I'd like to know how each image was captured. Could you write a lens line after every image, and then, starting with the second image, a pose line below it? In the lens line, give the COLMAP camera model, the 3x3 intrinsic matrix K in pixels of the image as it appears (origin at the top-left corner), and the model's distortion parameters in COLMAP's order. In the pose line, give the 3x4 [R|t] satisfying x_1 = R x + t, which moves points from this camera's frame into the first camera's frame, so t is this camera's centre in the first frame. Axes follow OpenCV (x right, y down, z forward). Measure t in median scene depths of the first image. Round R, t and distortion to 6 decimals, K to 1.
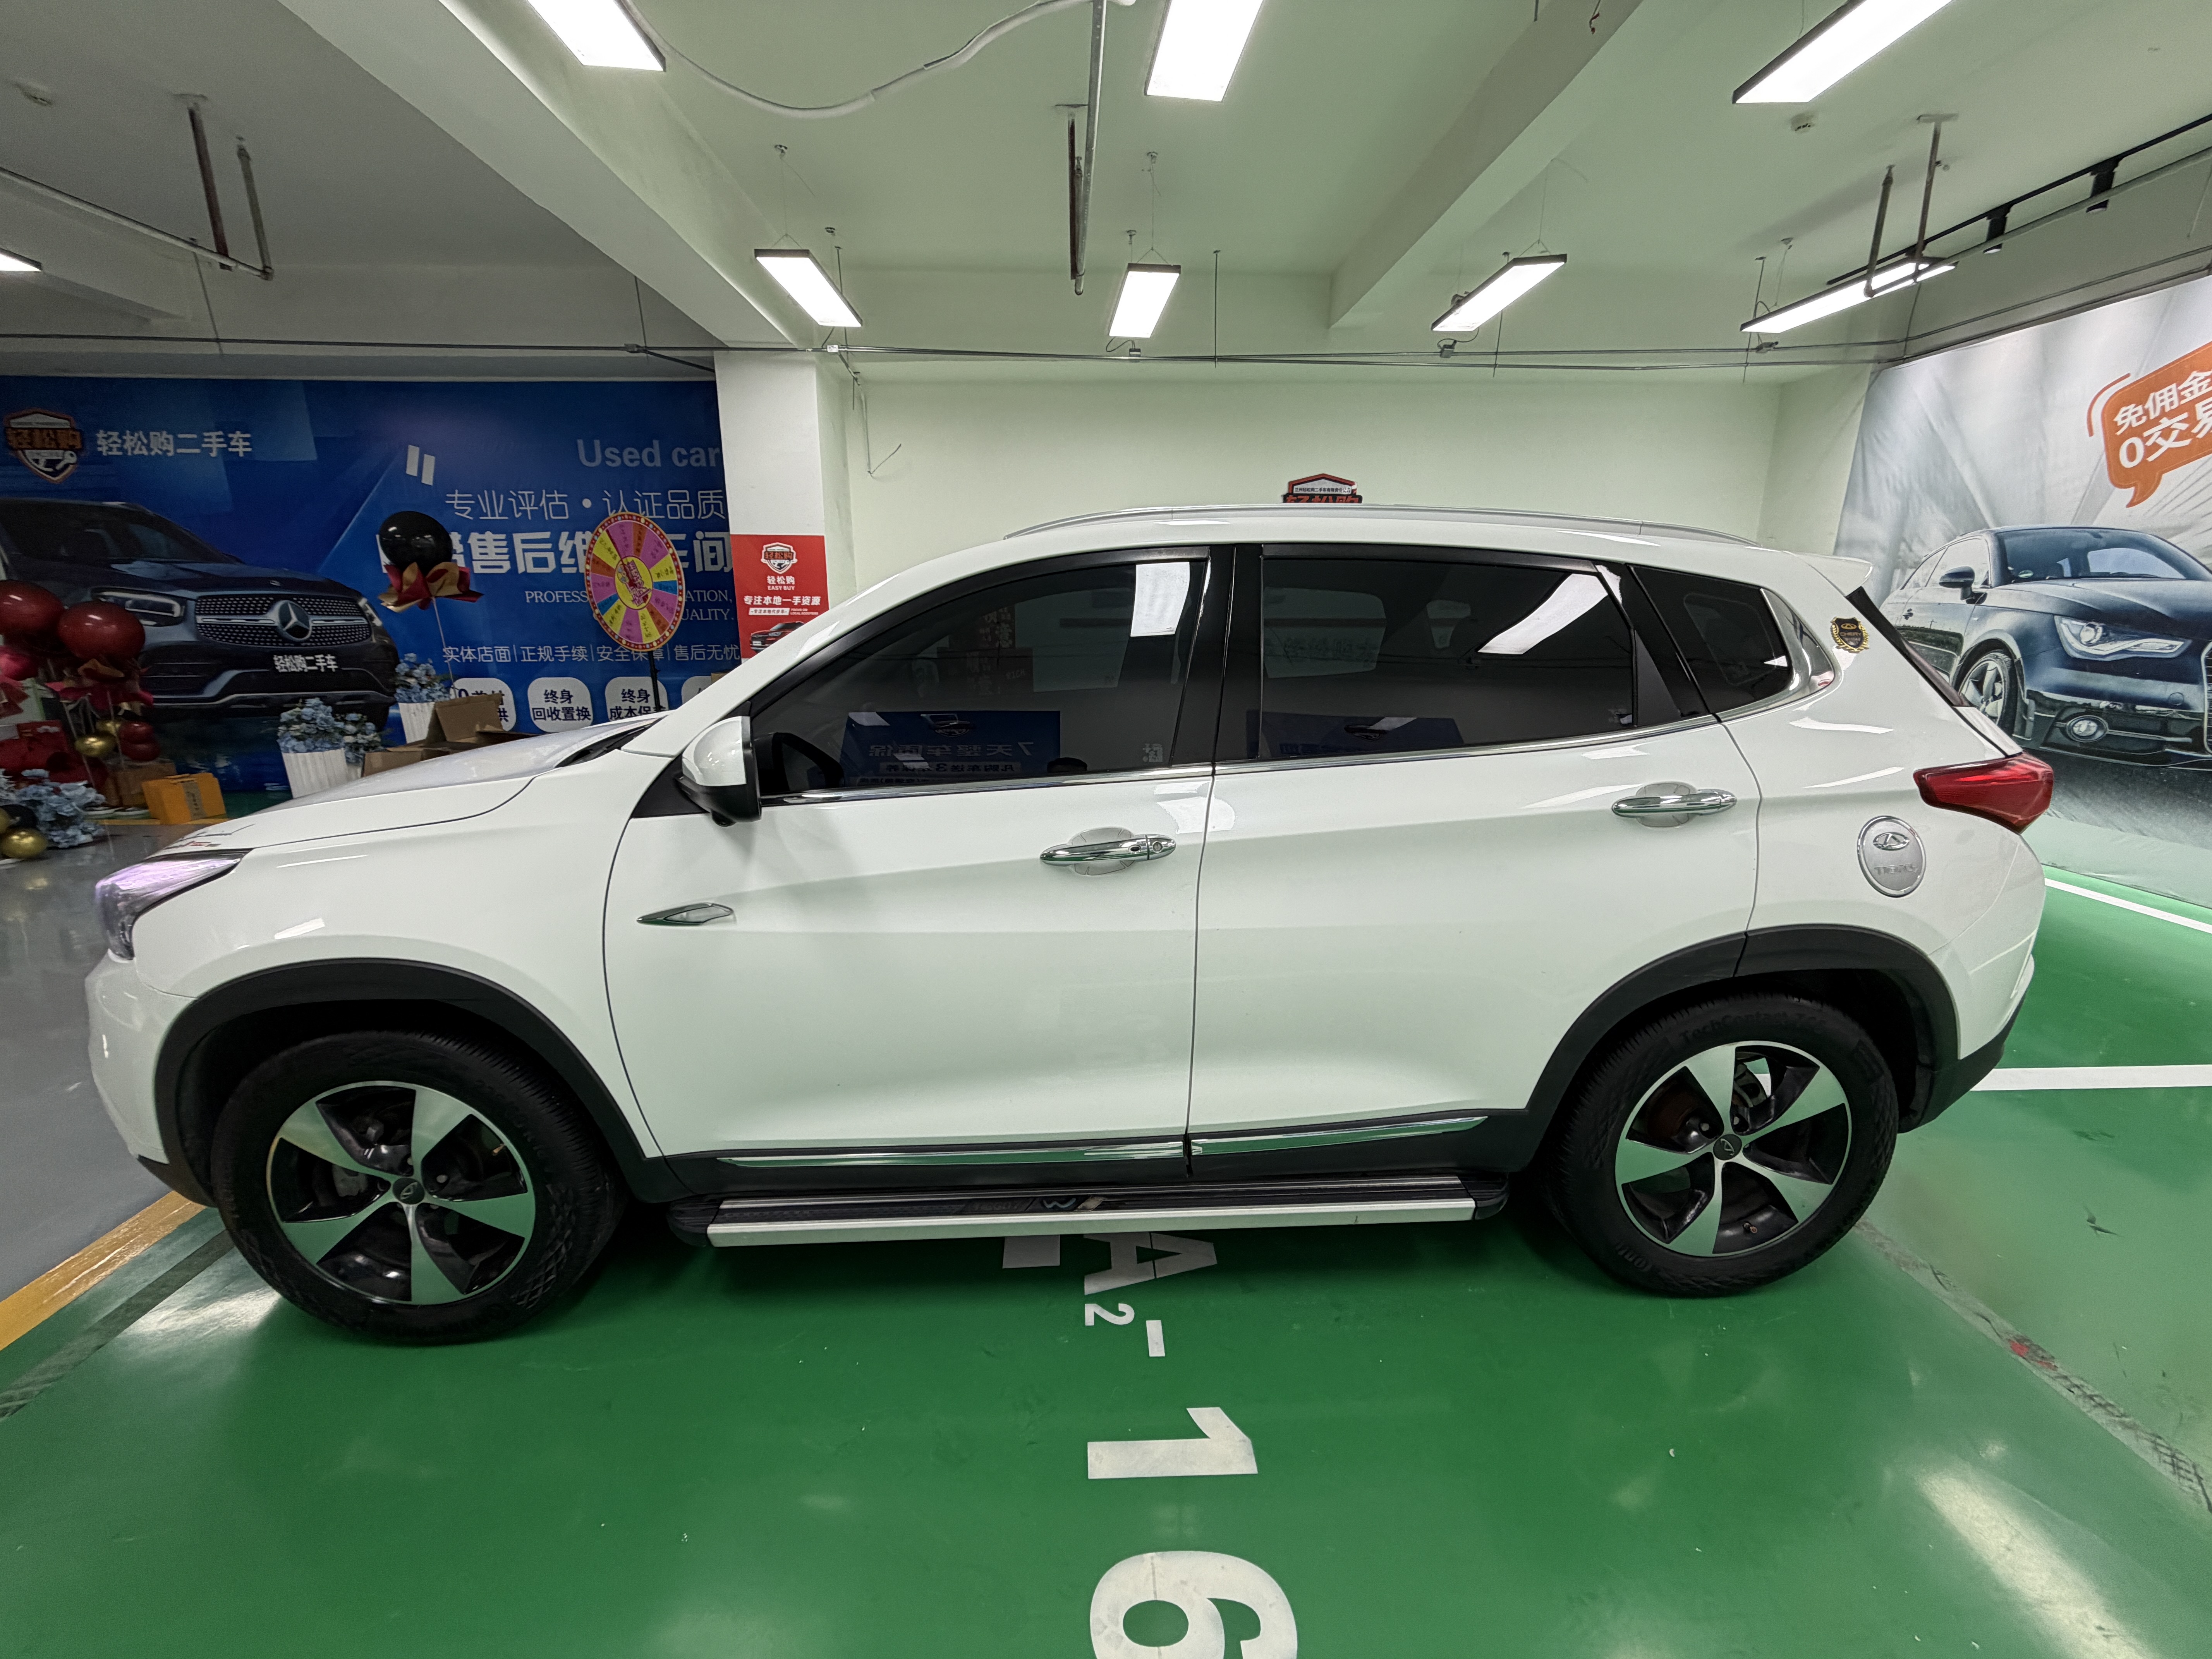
lens RADIAL K [[883.4, 0, 1106.0], [0, 883.4, 829.5], [0, 0, 1]] dist [0.001725, -0.000153]
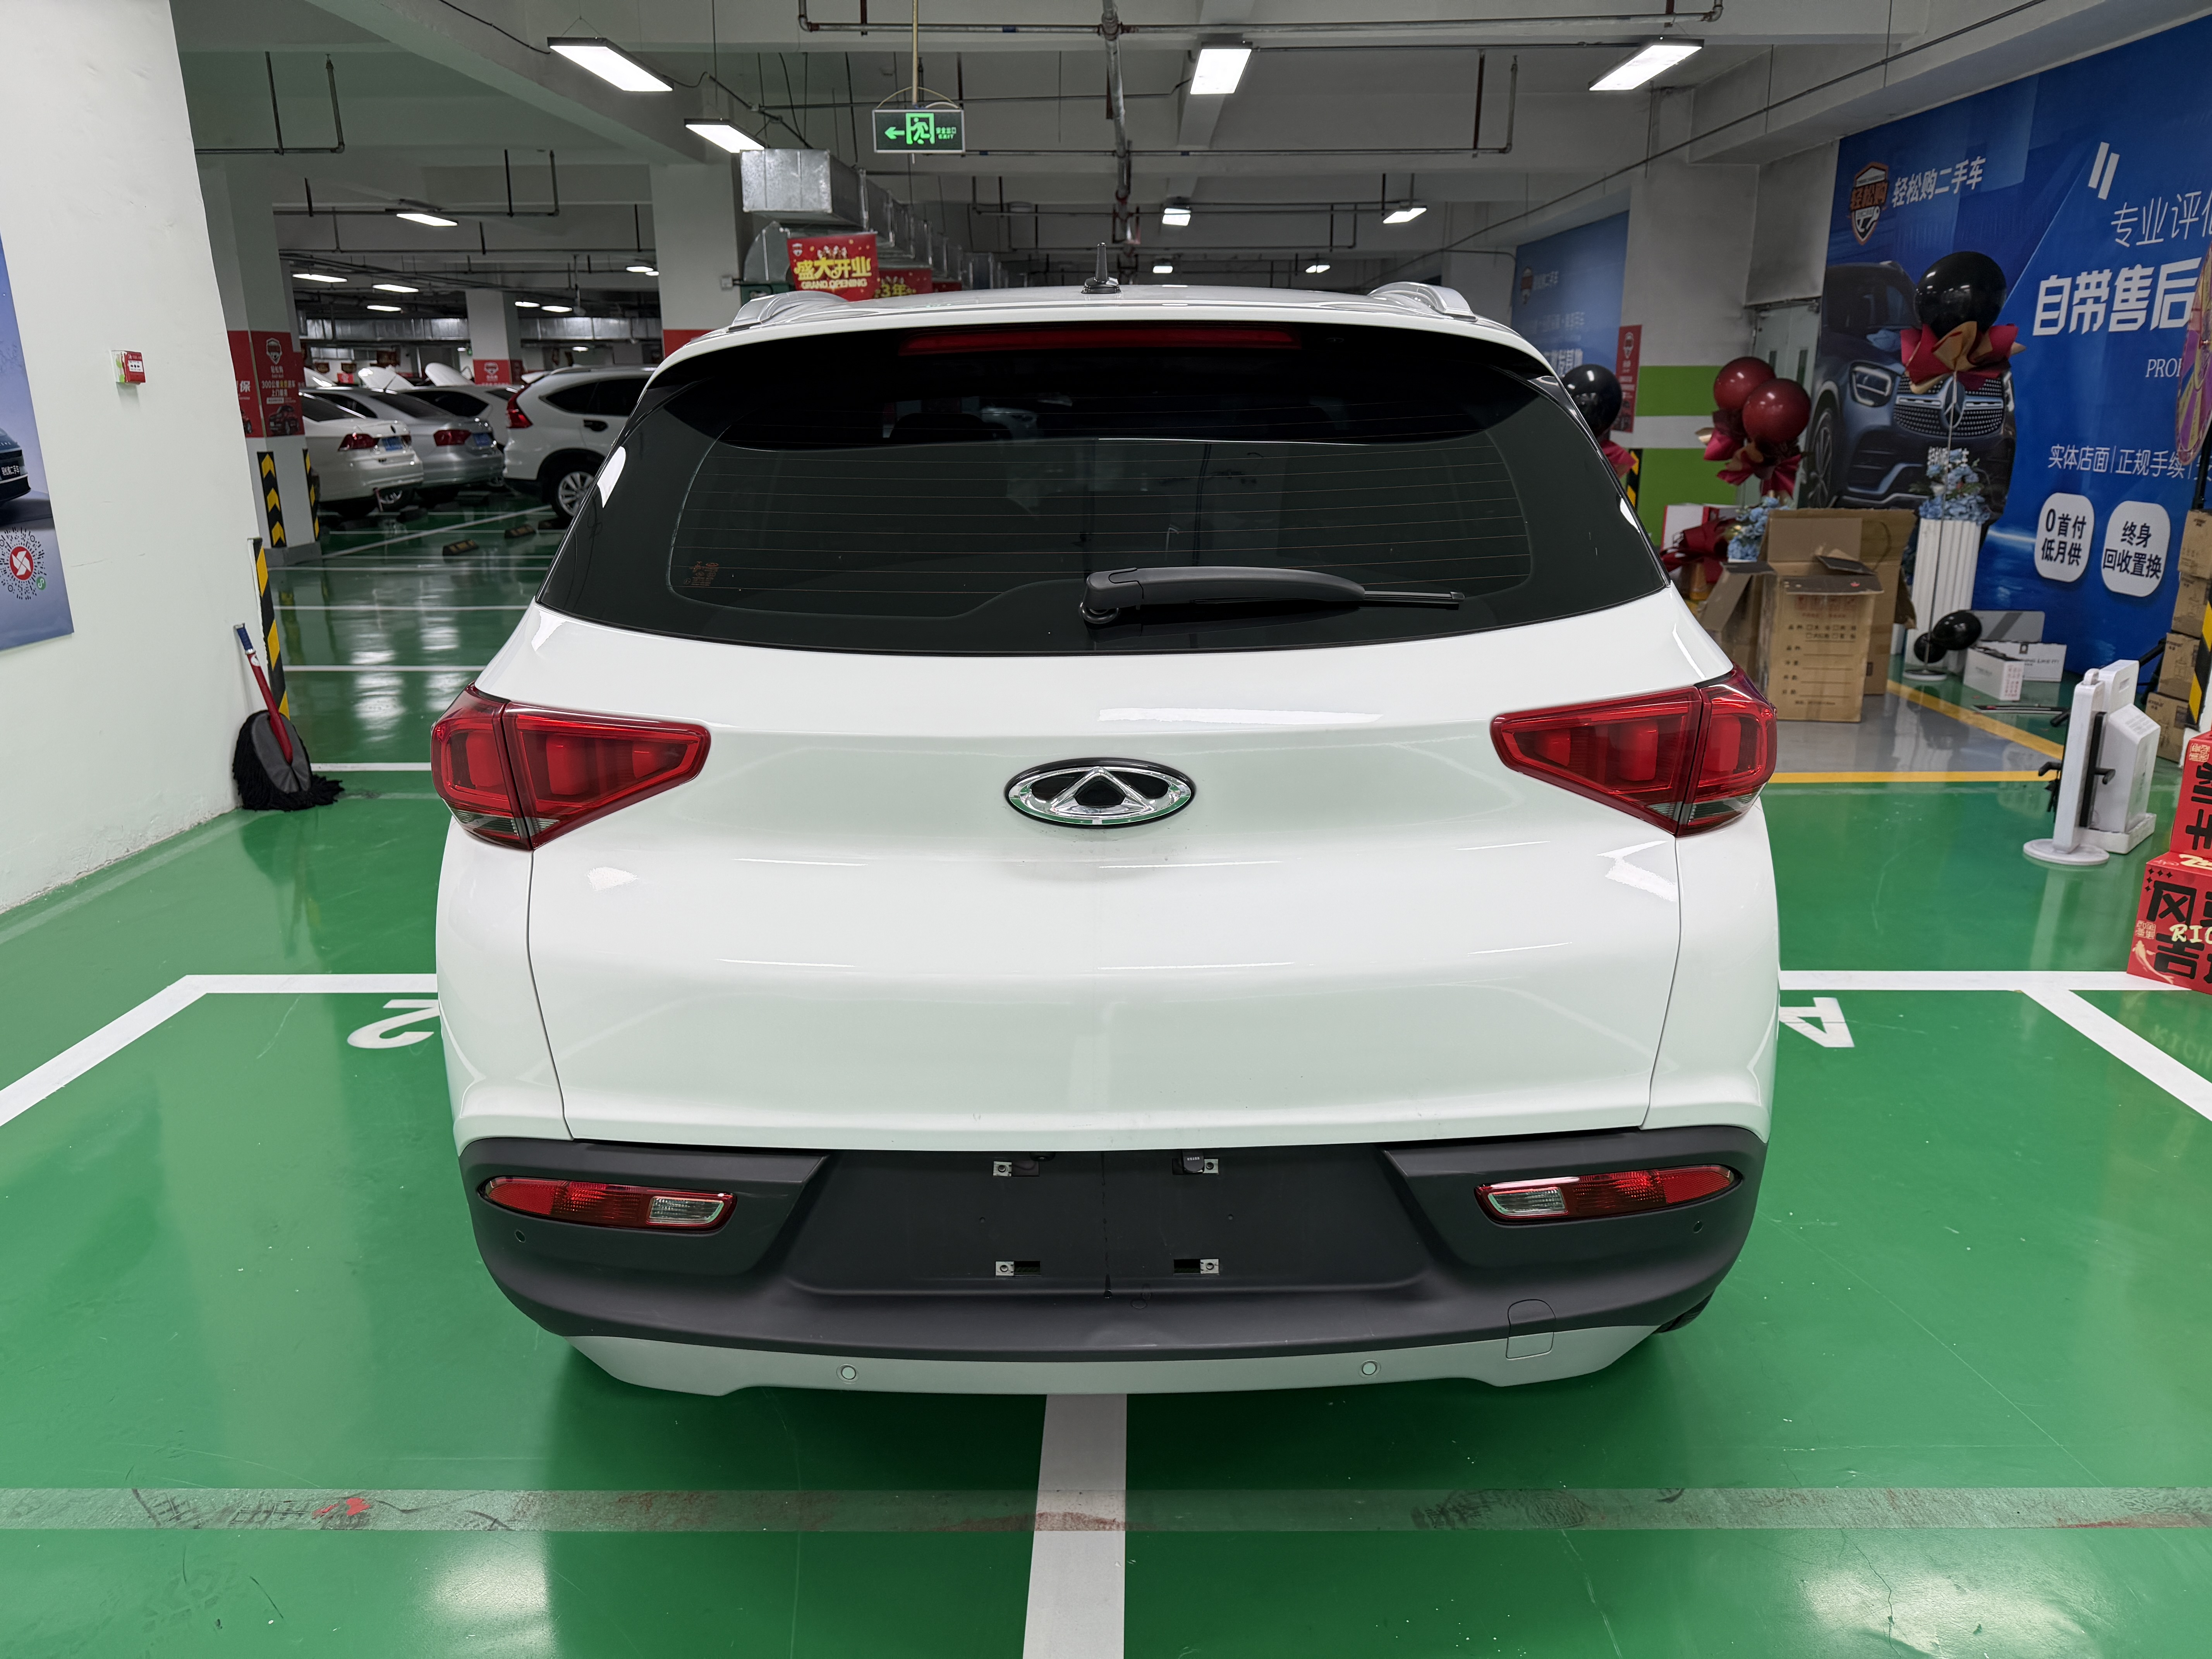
lens RADIAL K [[1567.6, 0, 1113.8], [0, 1567.6, 824.0], [0, 0, 1]] dist [0.006407, 0.000088]
pose [[-0.053826, 0.272974, -0.960515, 0.664221], [-0.240425, 0.930068, 0.277794, -0.126987], [0.969174, 0.245884, 0.015568, 0.464900]]
